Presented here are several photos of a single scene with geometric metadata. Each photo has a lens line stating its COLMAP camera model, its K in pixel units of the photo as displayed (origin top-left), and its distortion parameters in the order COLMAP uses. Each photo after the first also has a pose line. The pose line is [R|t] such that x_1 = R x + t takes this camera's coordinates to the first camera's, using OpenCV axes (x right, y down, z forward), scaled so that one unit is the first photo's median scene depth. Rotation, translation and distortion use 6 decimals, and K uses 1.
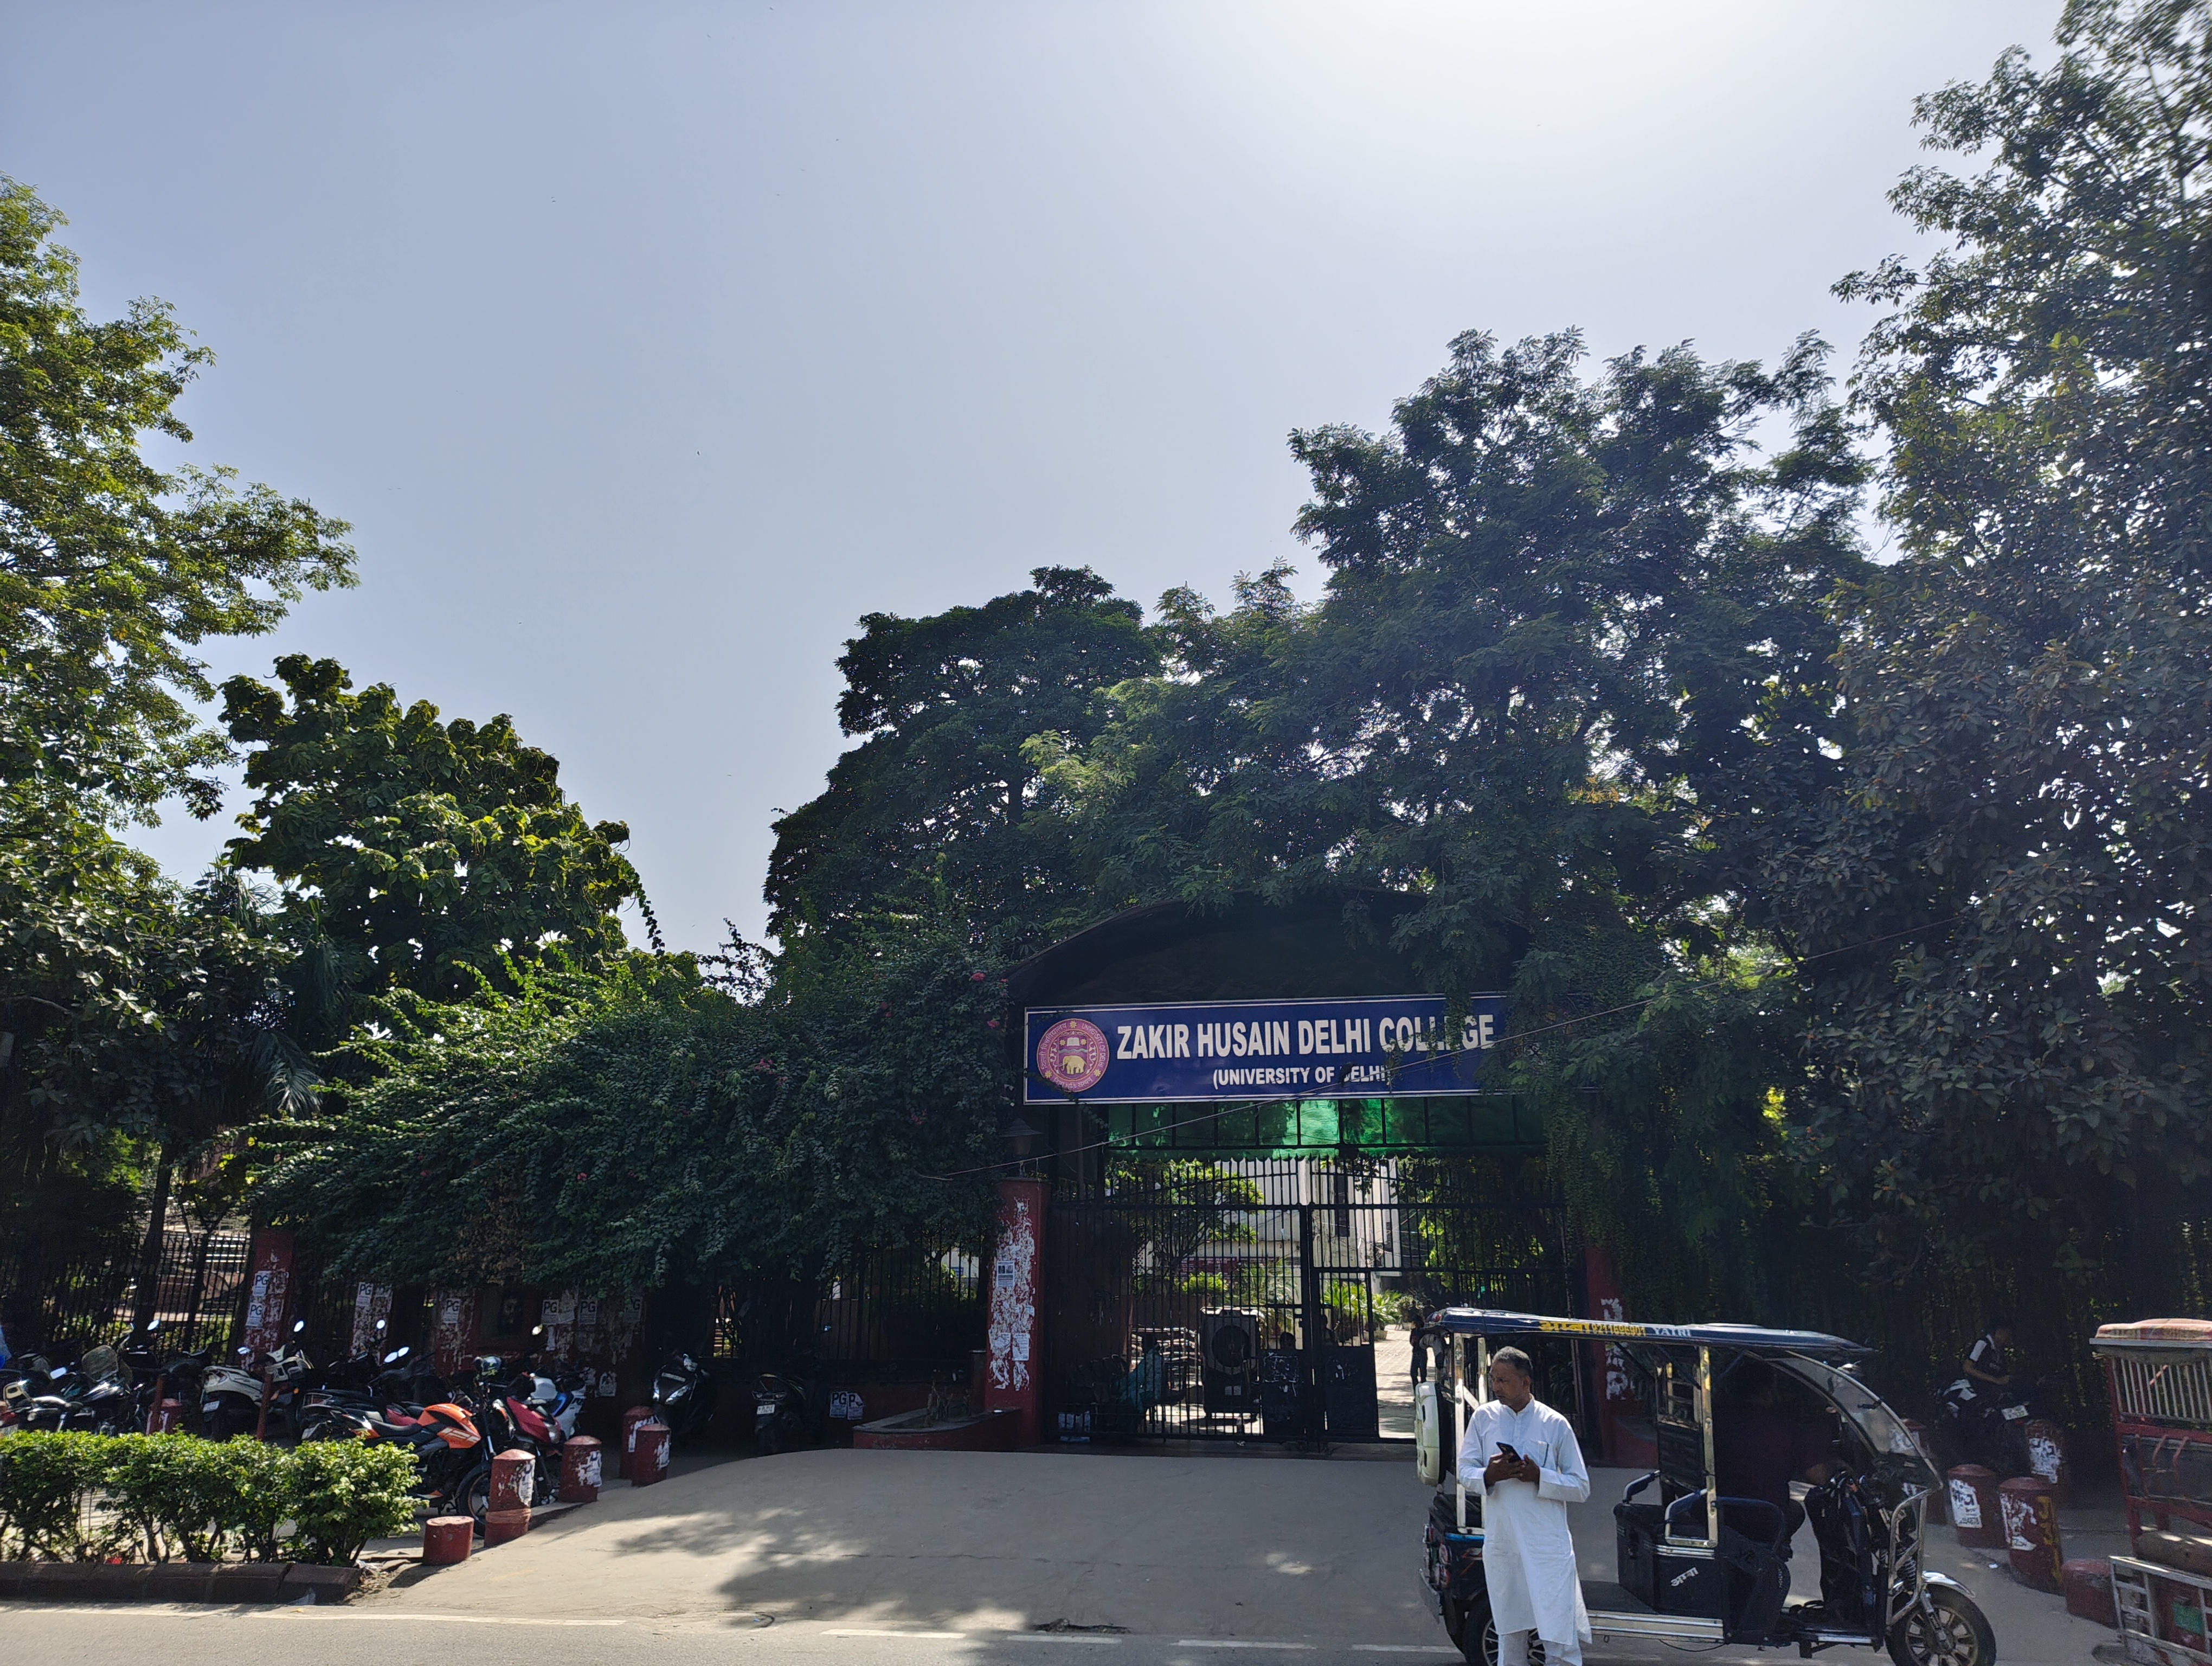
lens RADIAL K [[1536.9, 0, 1100.9], [0, 1536.9, 834.6], [0, 0, 1]] dist [0.026730, -0.004711]
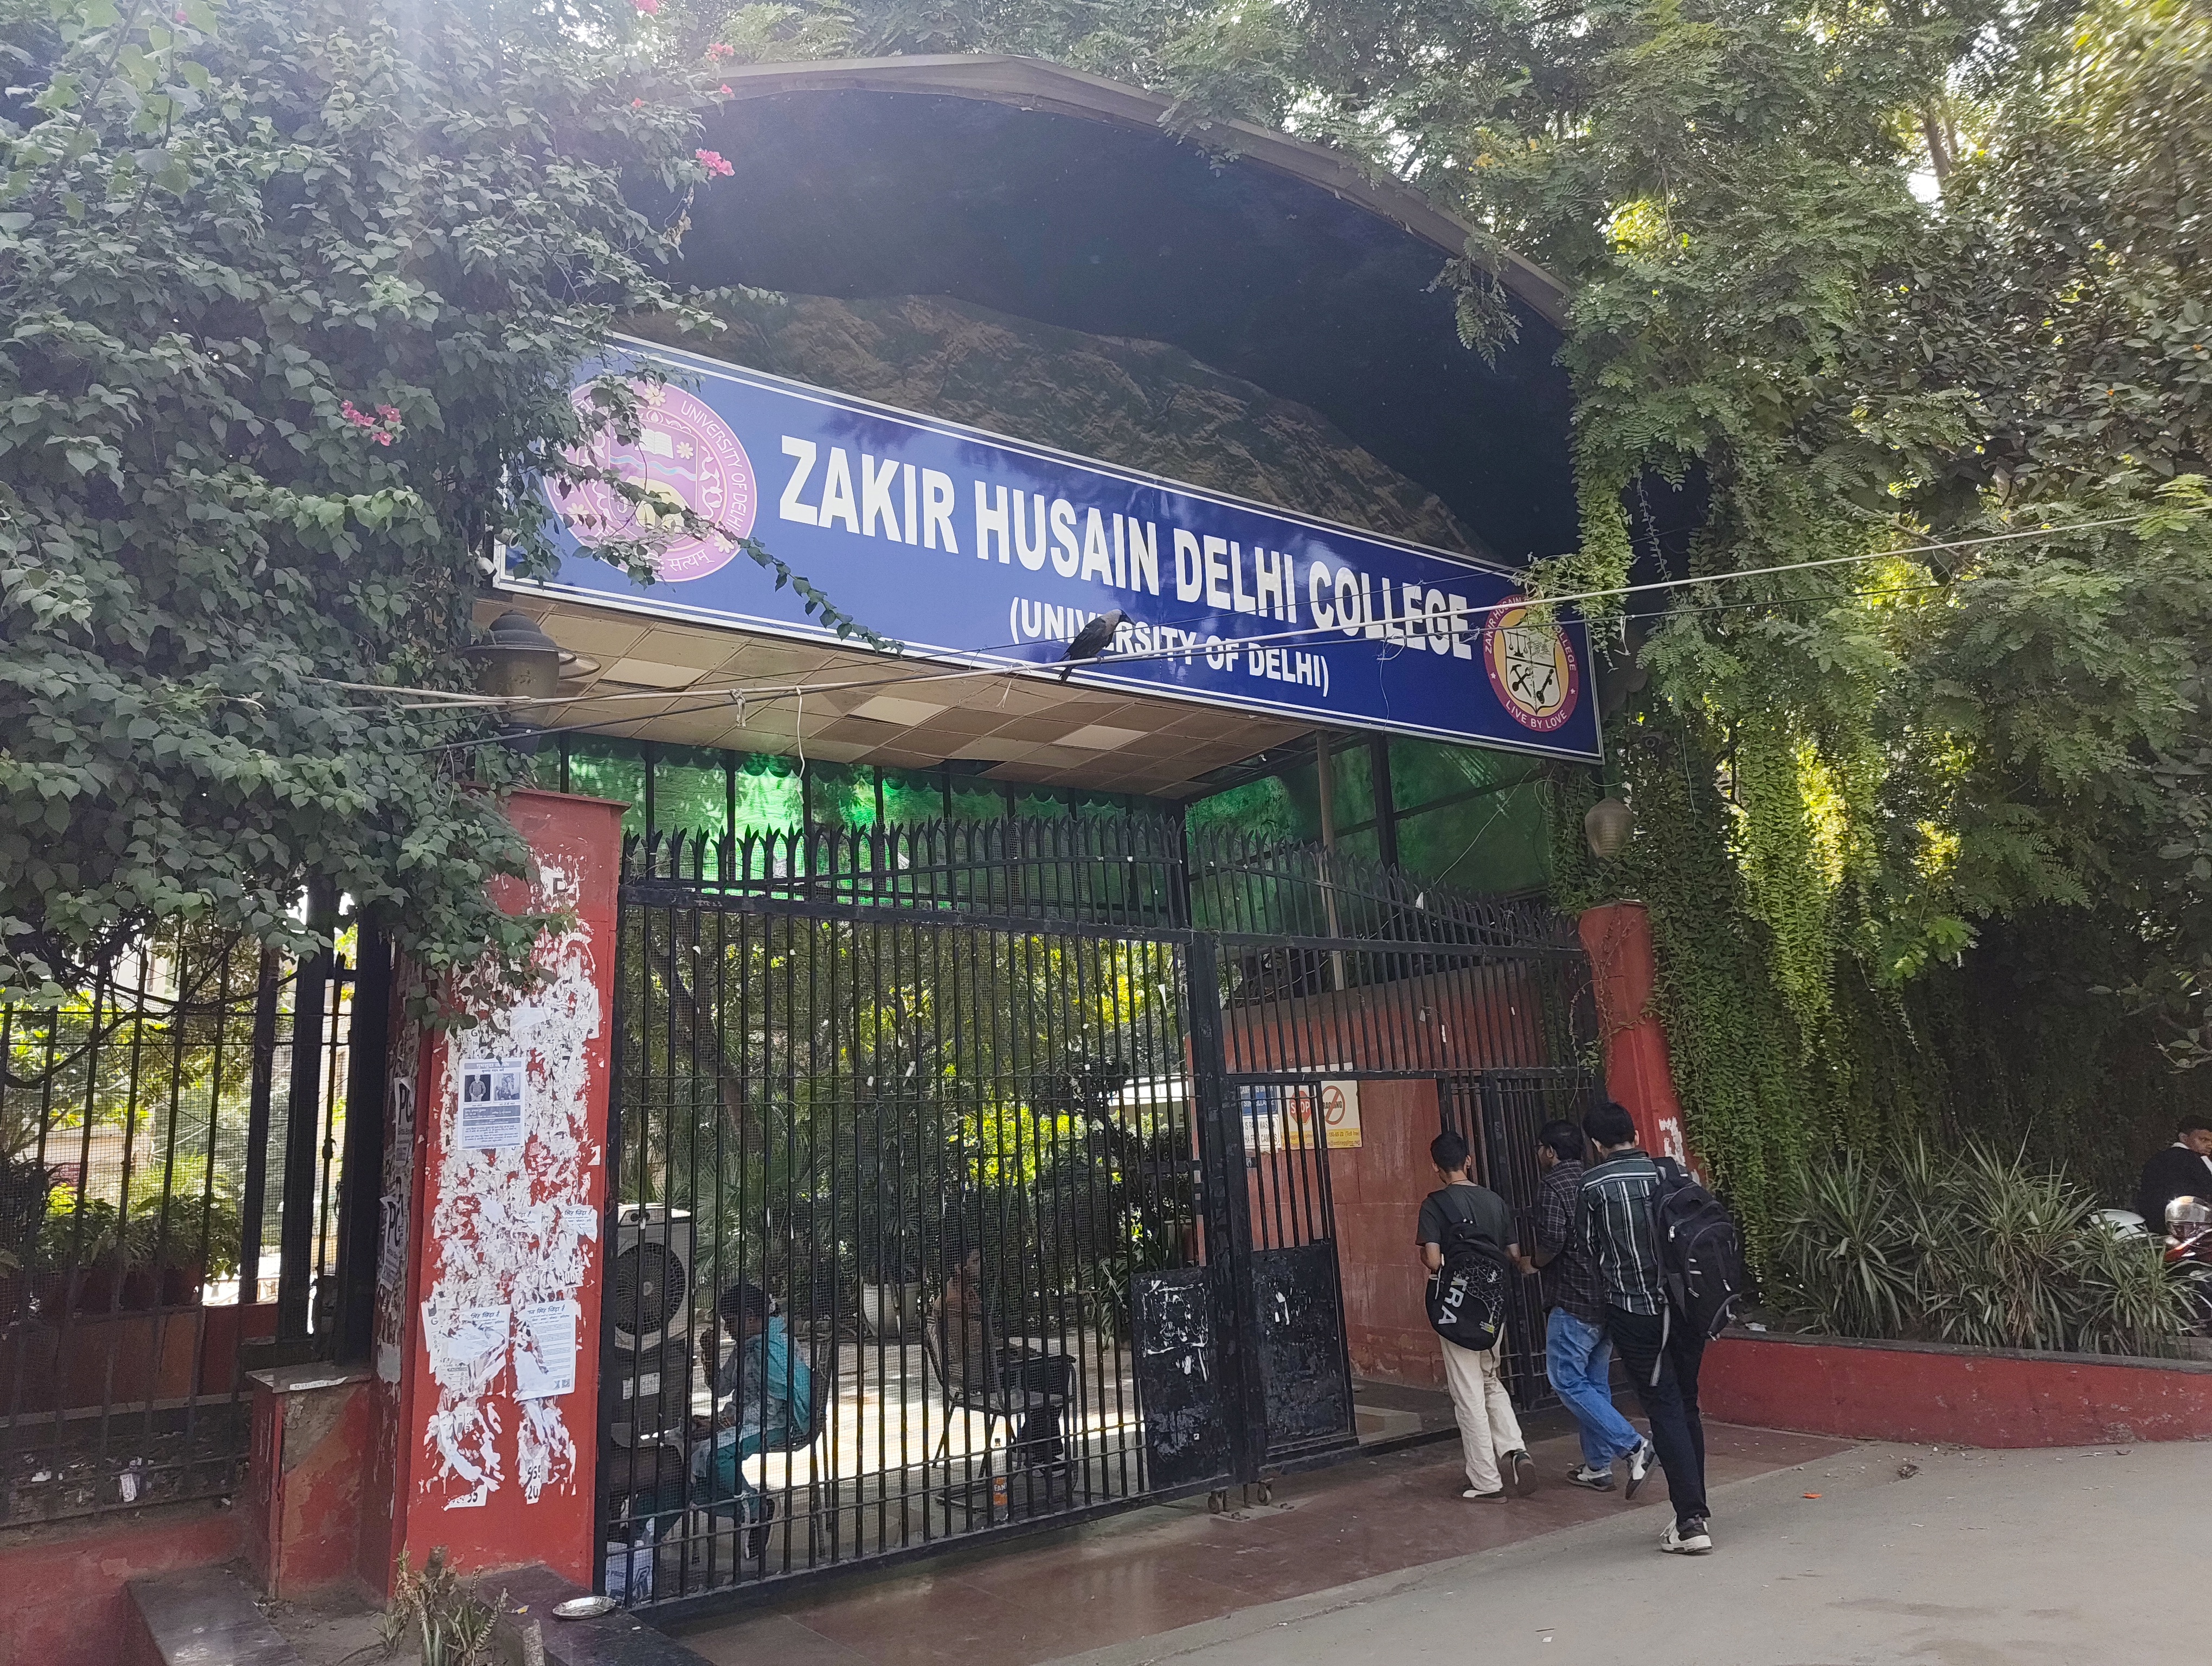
lens RADIAL K [[1536.9, 0, 1110.2], [0, 1536.9, 822.1], [0, 0, 1]] dist [0.026730, -0.004711]
pose [[0.693265, 0.115008, 0.711447, -0.186467], [-0.146600, 0.989049, -0.017030, 0.214457], [-0.705615, -0.092491, 0.702533, 0.698831]]
